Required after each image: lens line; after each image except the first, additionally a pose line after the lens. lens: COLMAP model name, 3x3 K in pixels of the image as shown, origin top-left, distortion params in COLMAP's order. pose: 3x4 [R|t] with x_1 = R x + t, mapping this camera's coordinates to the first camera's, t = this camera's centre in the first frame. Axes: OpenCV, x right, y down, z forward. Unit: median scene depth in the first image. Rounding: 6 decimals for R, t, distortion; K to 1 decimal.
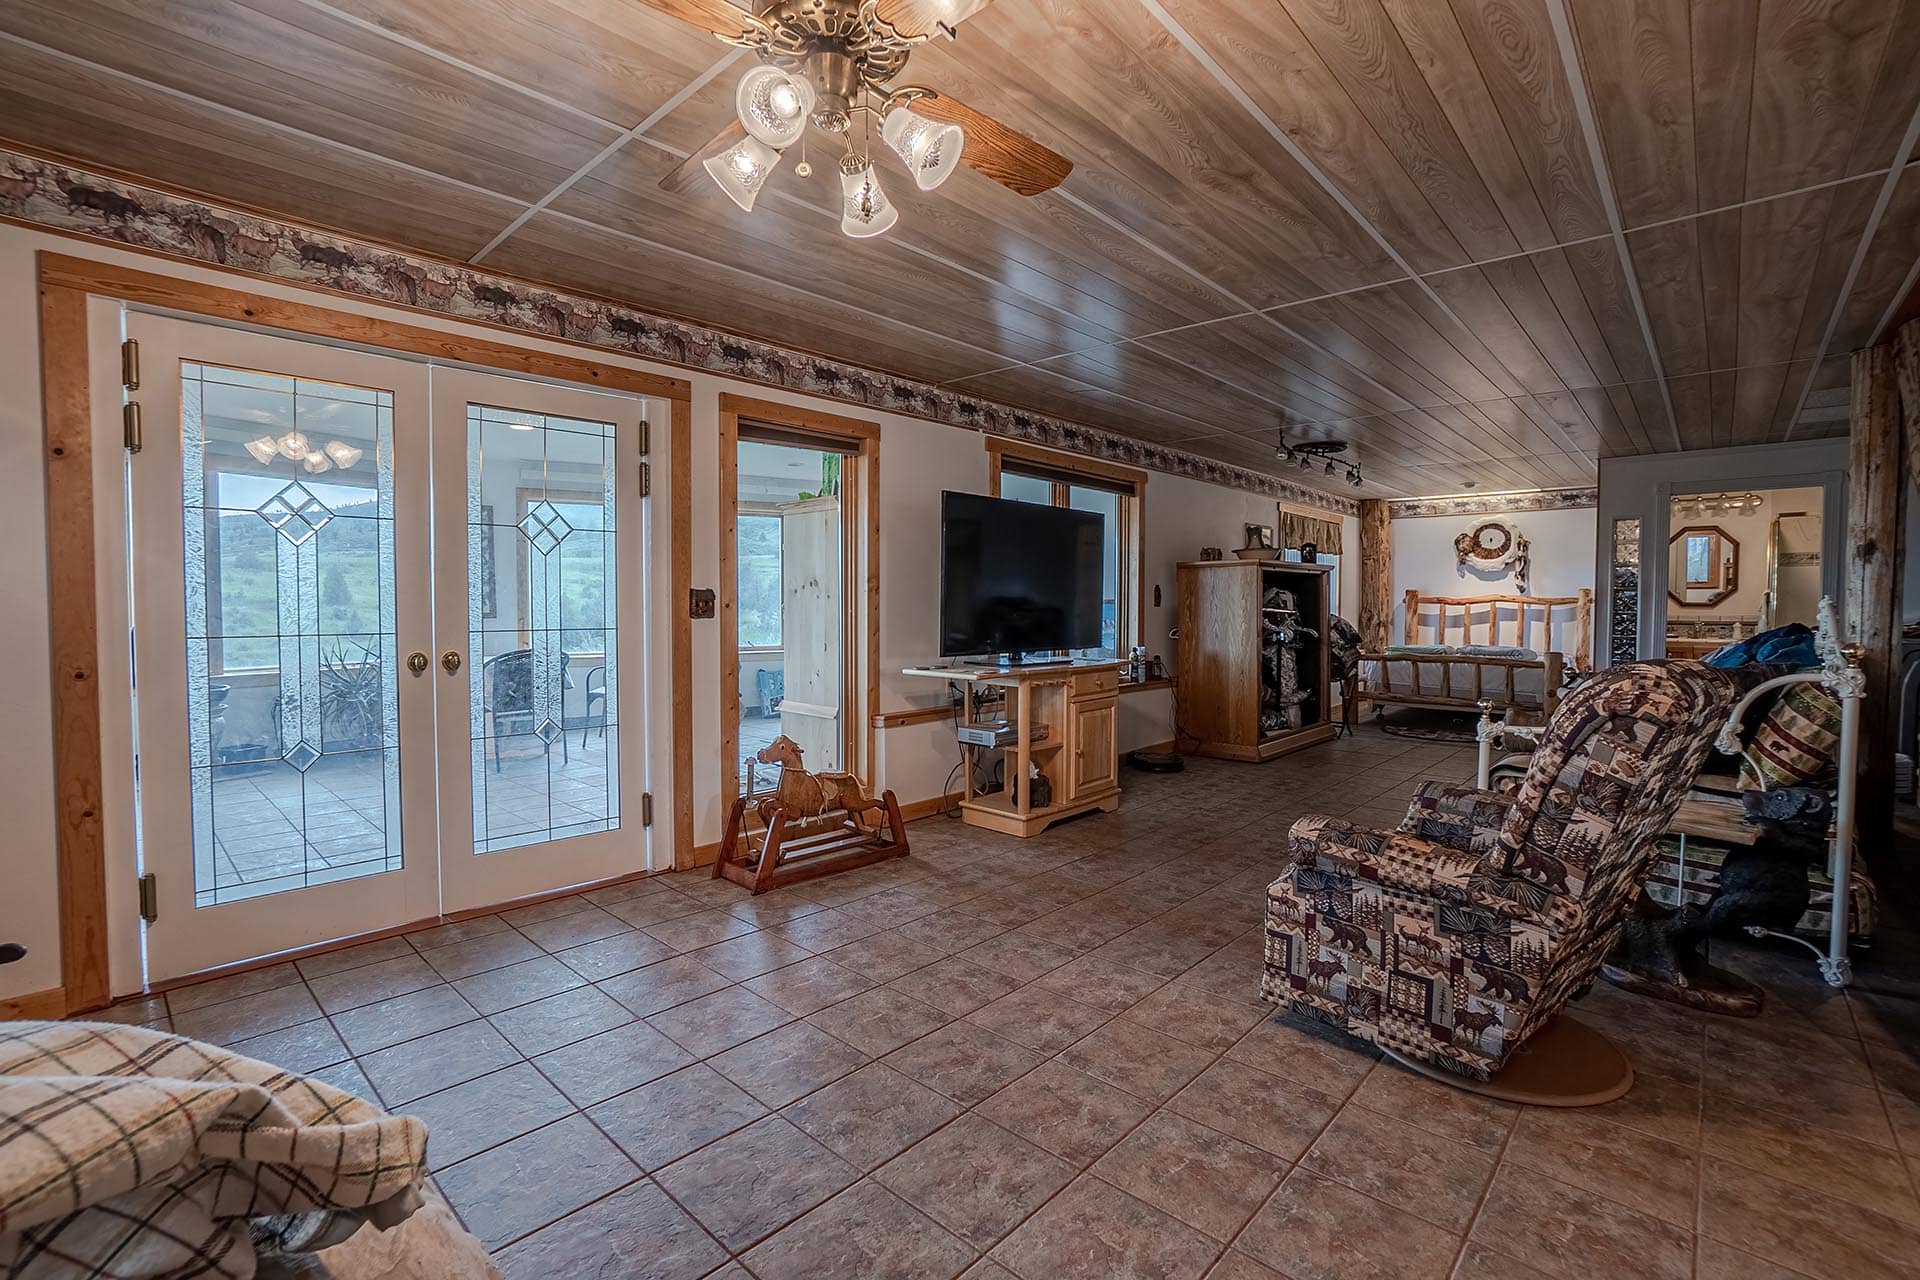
lens RADIAL K [[857.3, 0, 953.6], [0, 857.3, 628.6], [0, 0, 1]] dist [-0.045781, 0.011298]
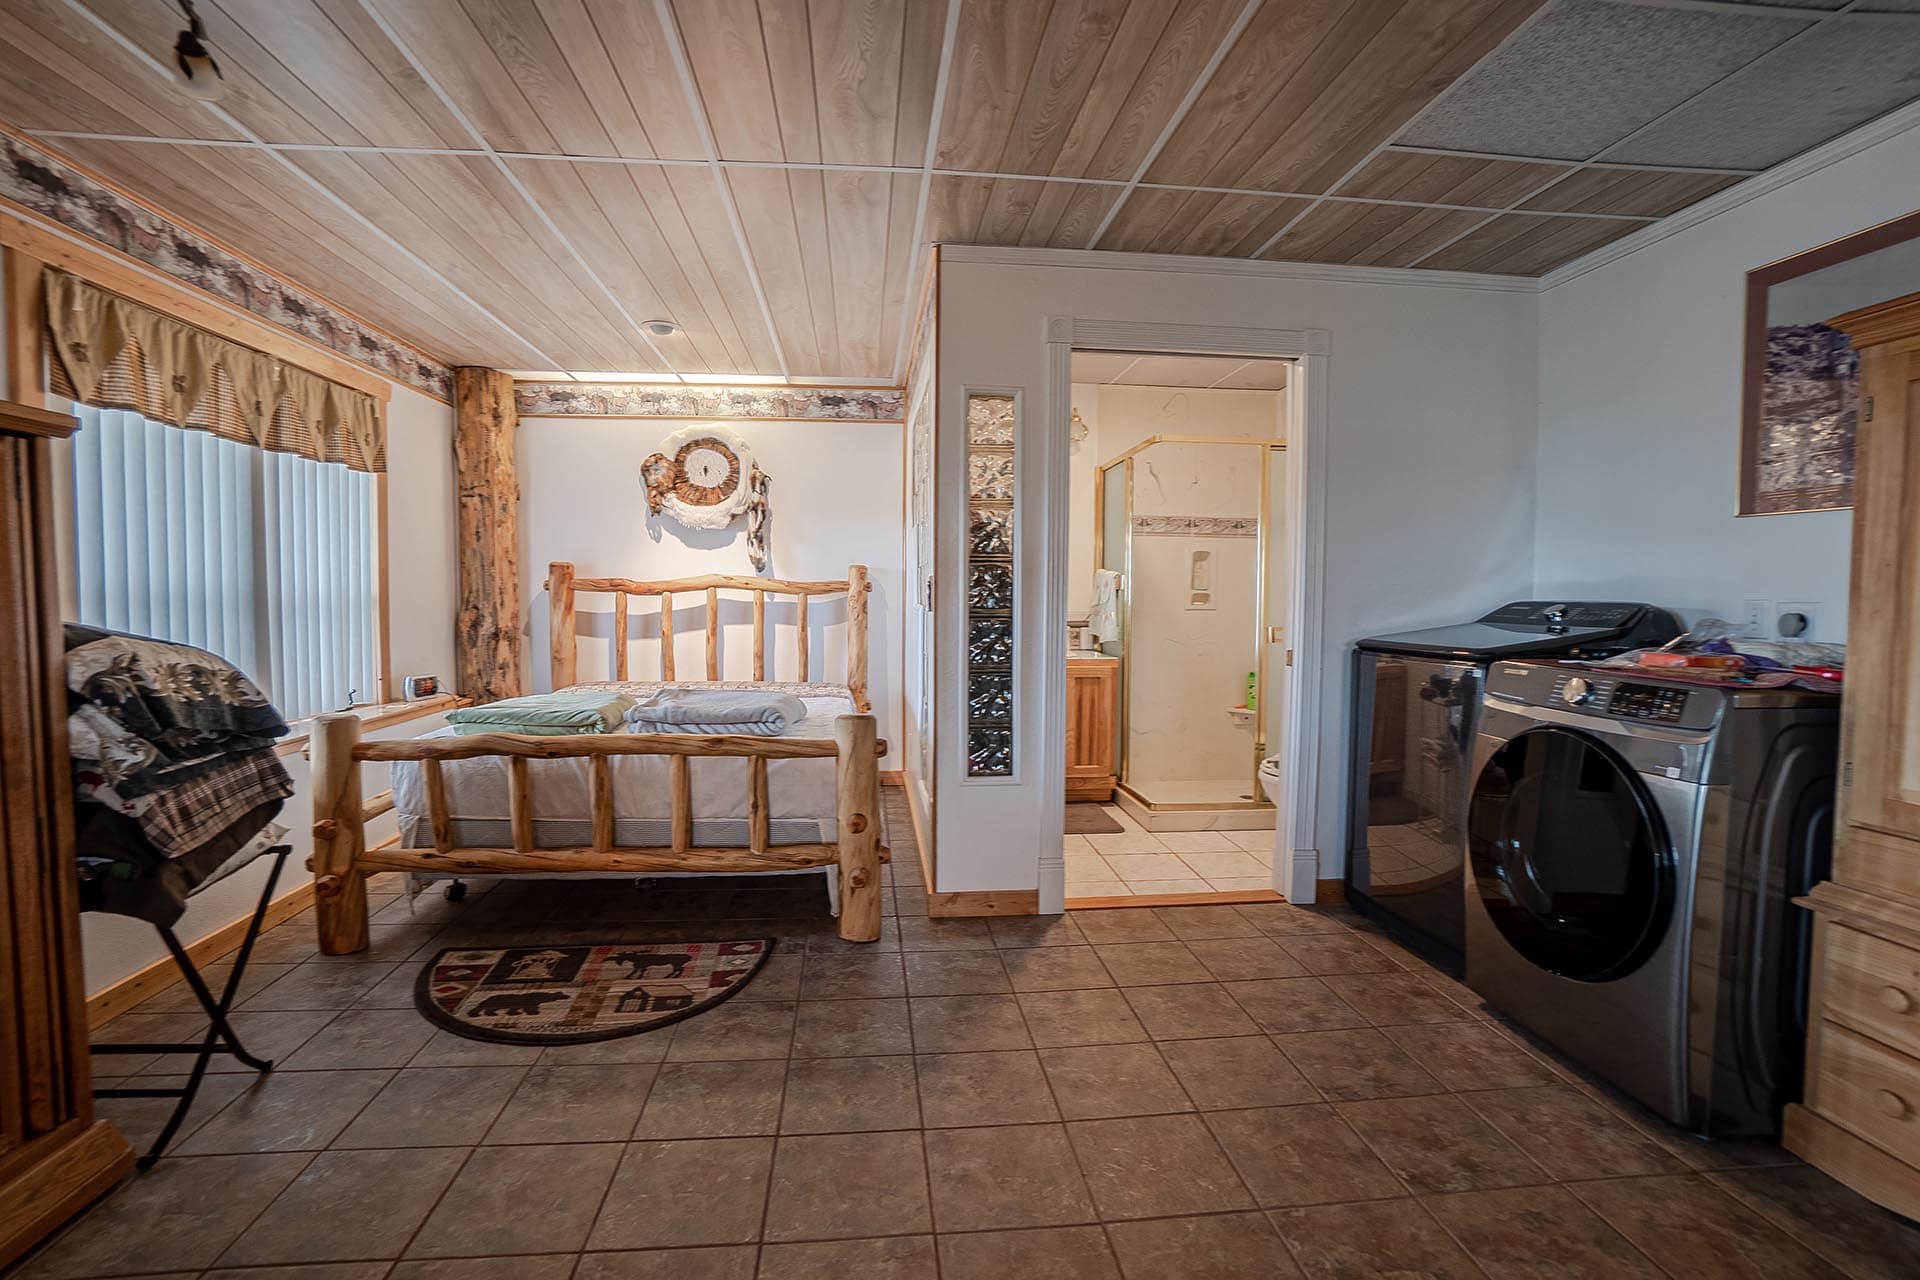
lens RADIAL K [[857.3, 0, 952.0], [0, 857.3, 634.4], [0, 0, 1]] dist [-0.045781, 0.011298]
pose [[0.660911, -0.031568, 0.749800, 0.344362], [0.017605, 0.999492, 0.026563, -0.014826], [-0.750258, -0.004356, 0.661131, 0.543483]]
